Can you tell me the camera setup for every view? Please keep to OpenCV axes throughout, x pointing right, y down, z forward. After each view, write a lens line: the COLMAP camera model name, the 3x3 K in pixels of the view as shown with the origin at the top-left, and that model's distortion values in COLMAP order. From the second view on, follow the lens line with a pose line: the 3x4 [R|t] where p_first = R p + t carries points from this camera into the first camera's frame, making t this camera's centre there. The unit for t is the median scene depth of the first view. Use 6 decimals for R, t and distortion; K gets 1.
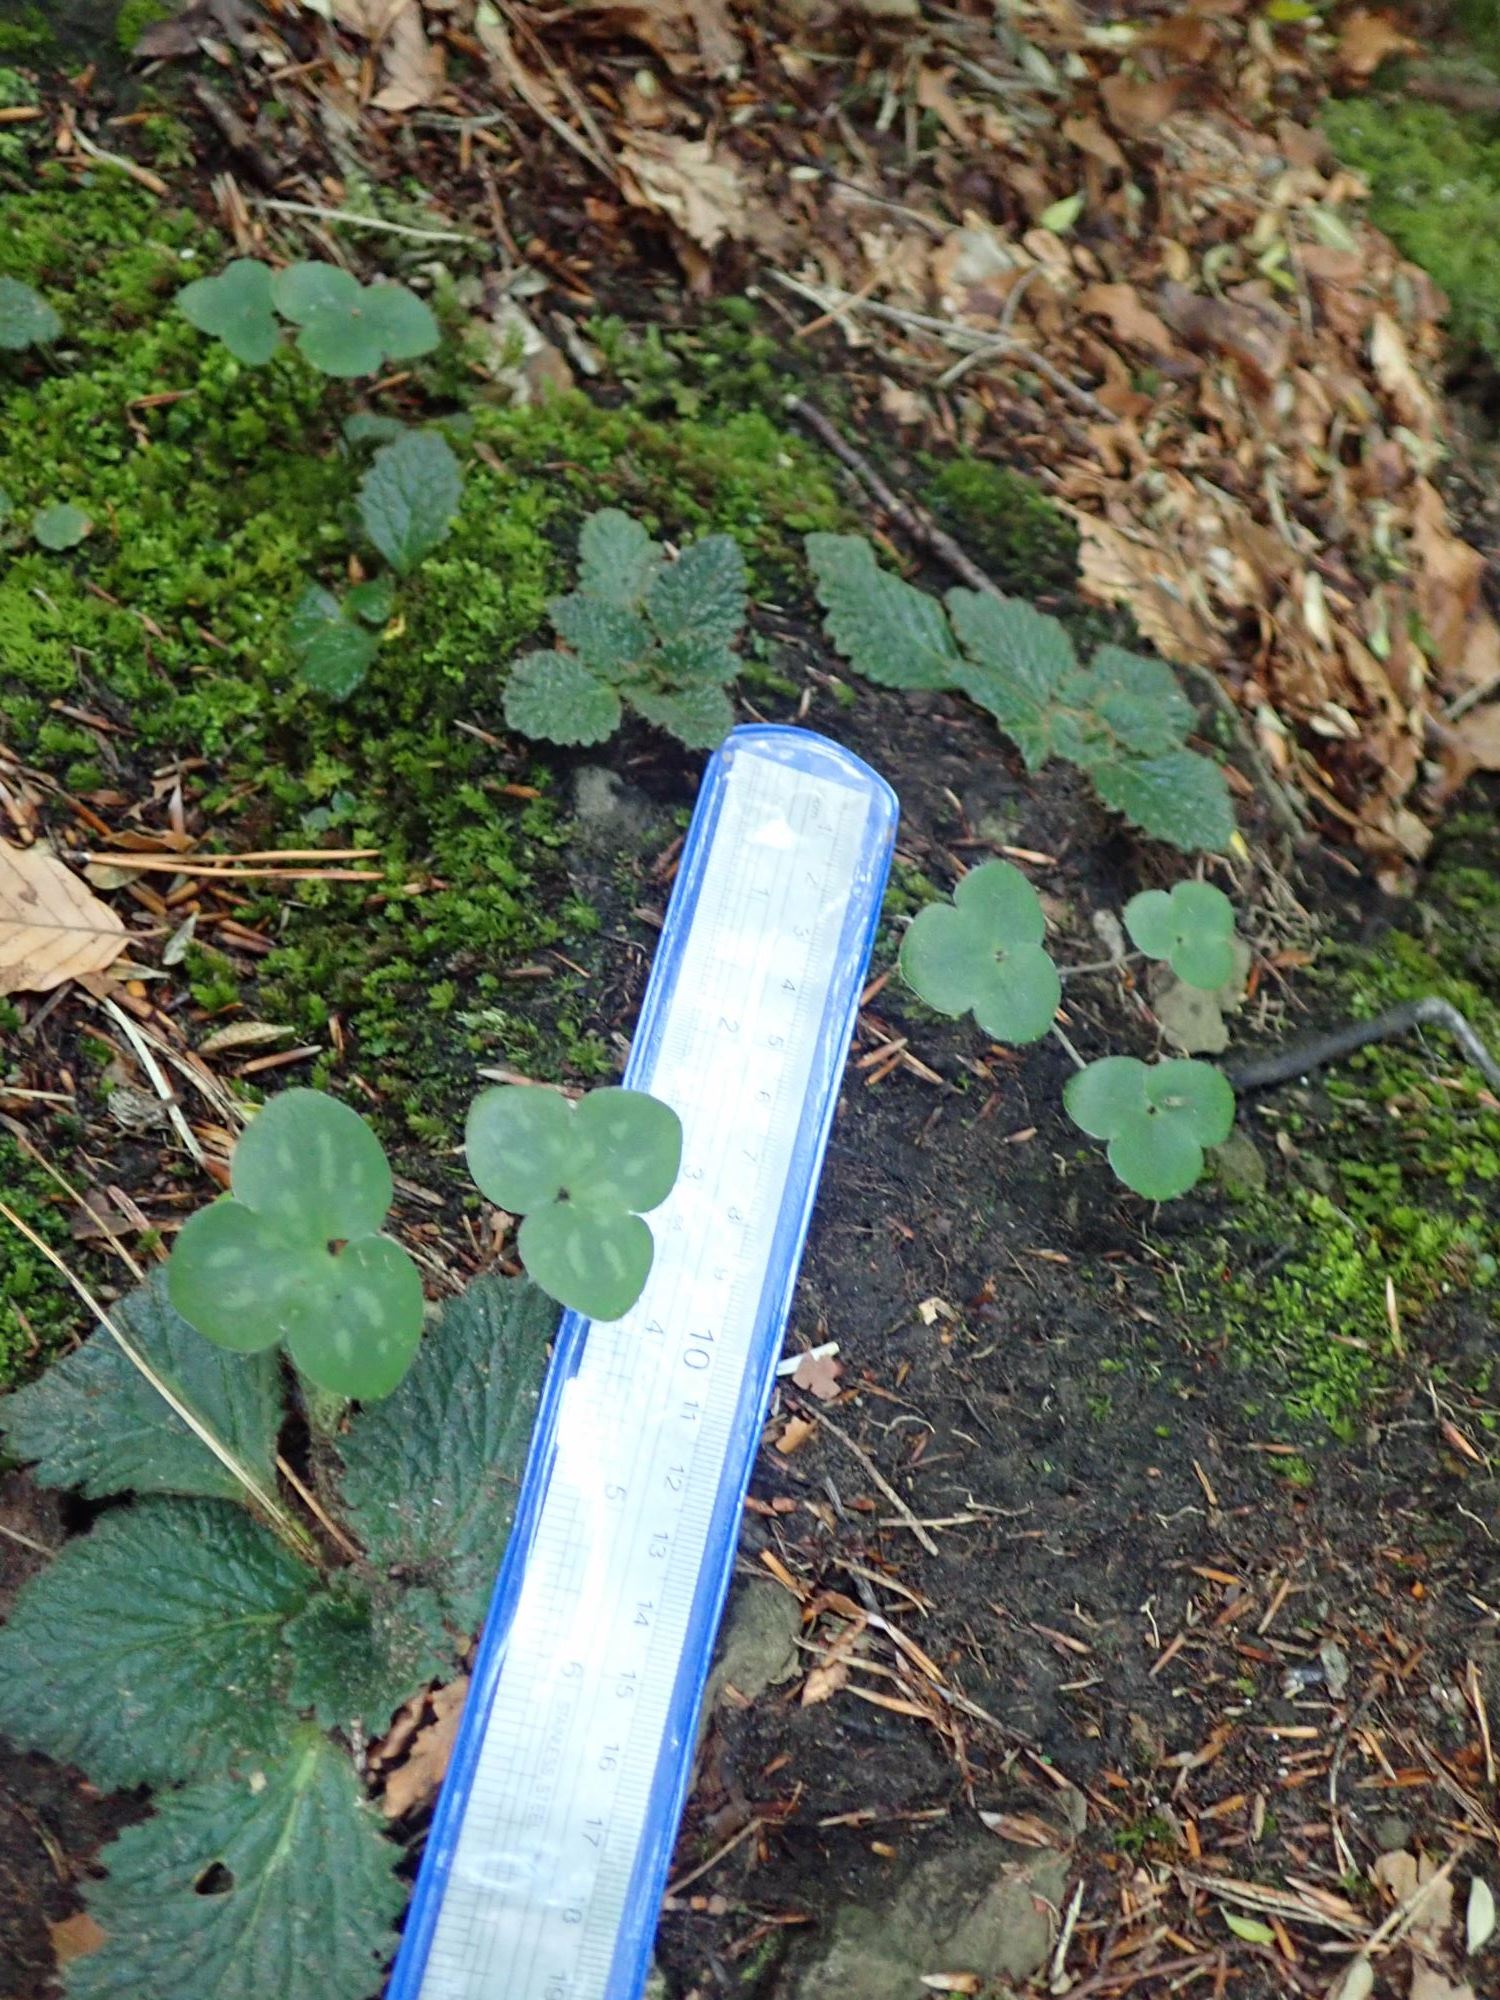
lens RADIAL K [[1785.8, 0, 750.0], [0, 1785.8, 1000.0], [0, 0, 1]] dist [0.019452, -0.005933]
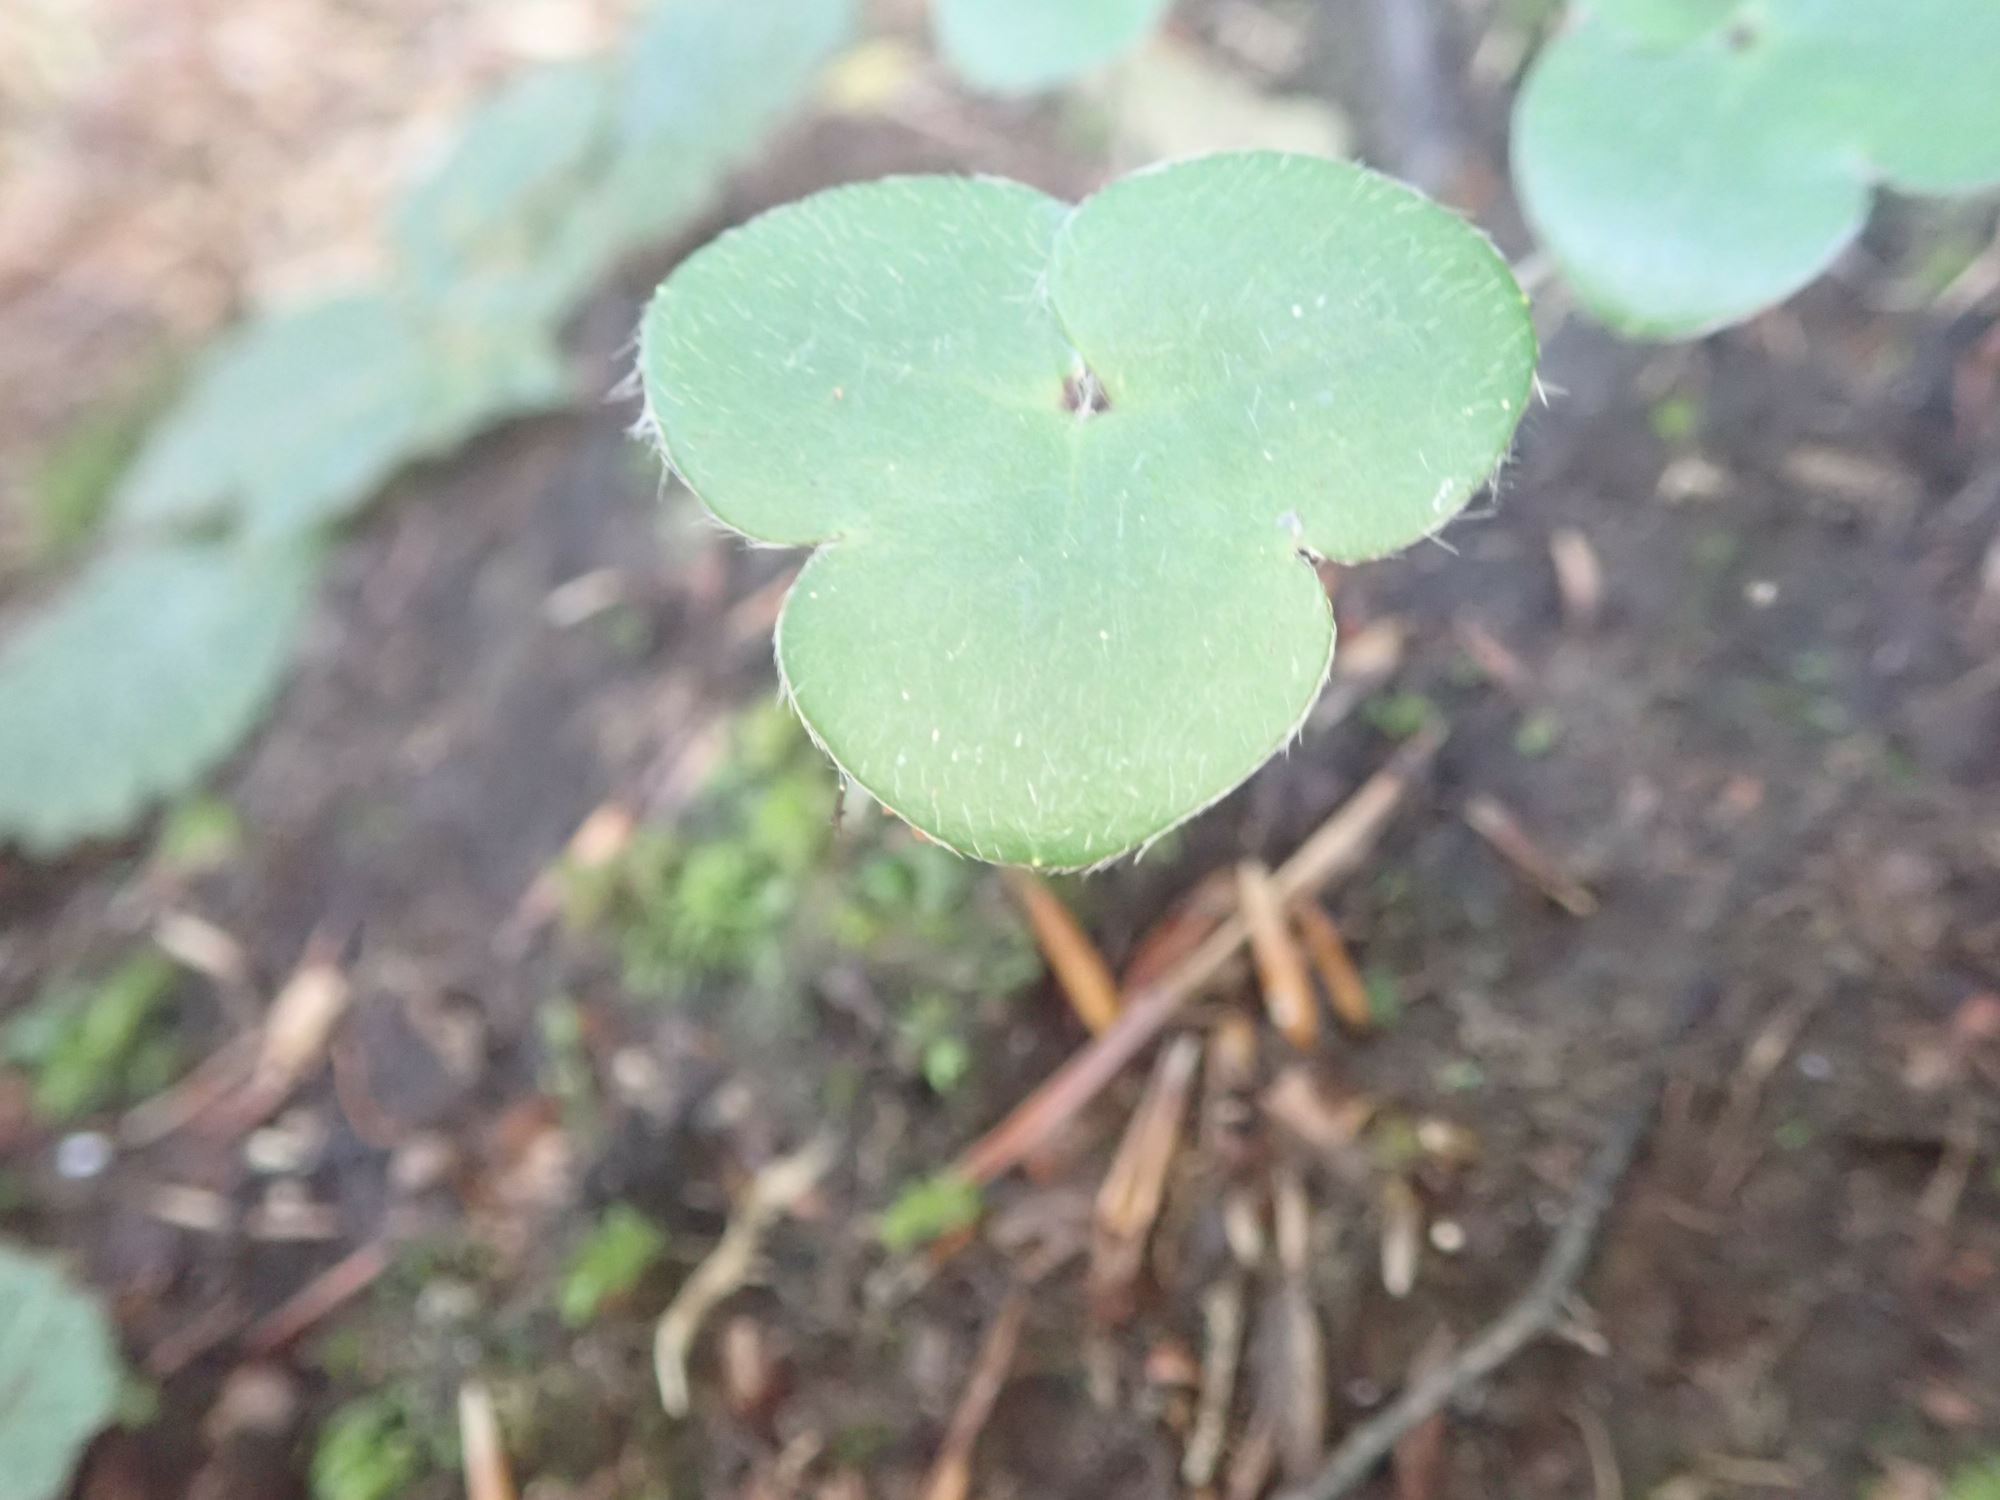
lens RADIAL K [[1788.0, 0, 998.5], [0, 1788.0, 722.0], [0, 0, 1]] dist [-0.007066, -0.005508]
pose [[0.206042, -0.970149, 0.127895, 0.057226], [0.978487, 0.205665, -0.016289, -0.017737], [-0.010501, 0.128500, 0.991654, 0.622593]]
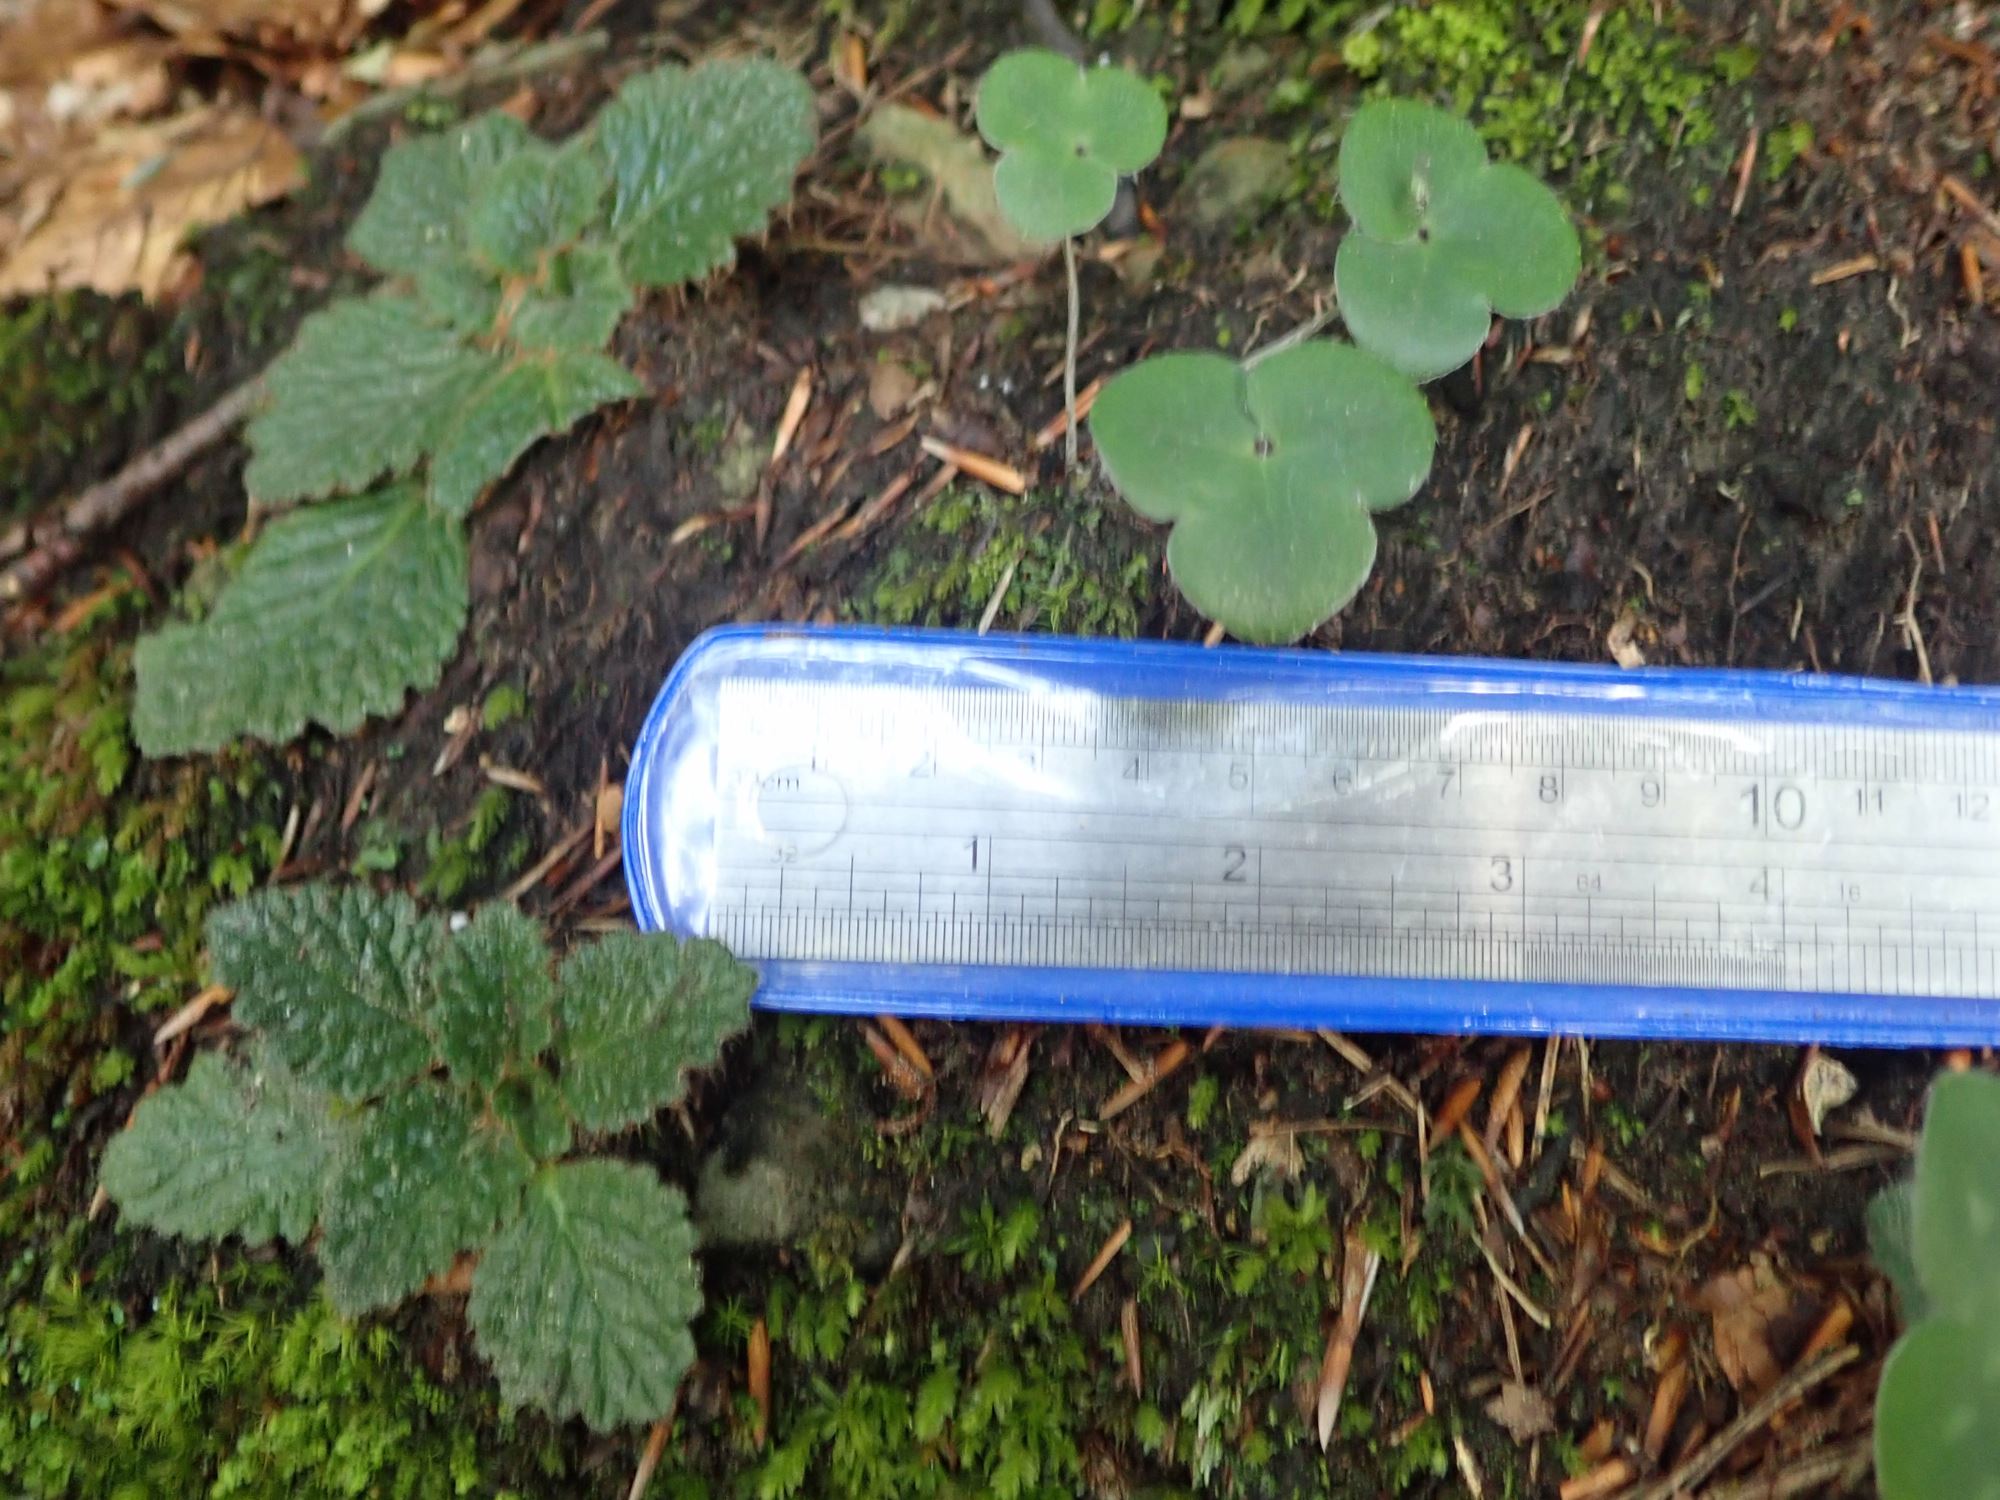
lens RADIAL K [[1785.8, 0, 1000.0], [0, 1785.8, 750.0], [0, 0, 1]] dist [0.019452, -0.005933]
pose [[0.058409, -0.995699, 0.071915, 0.009570], [0.931913, 0.080214, 0.353699, -0.211150], [-0.357947, 0.046360, 0.932590, 0.432908]]
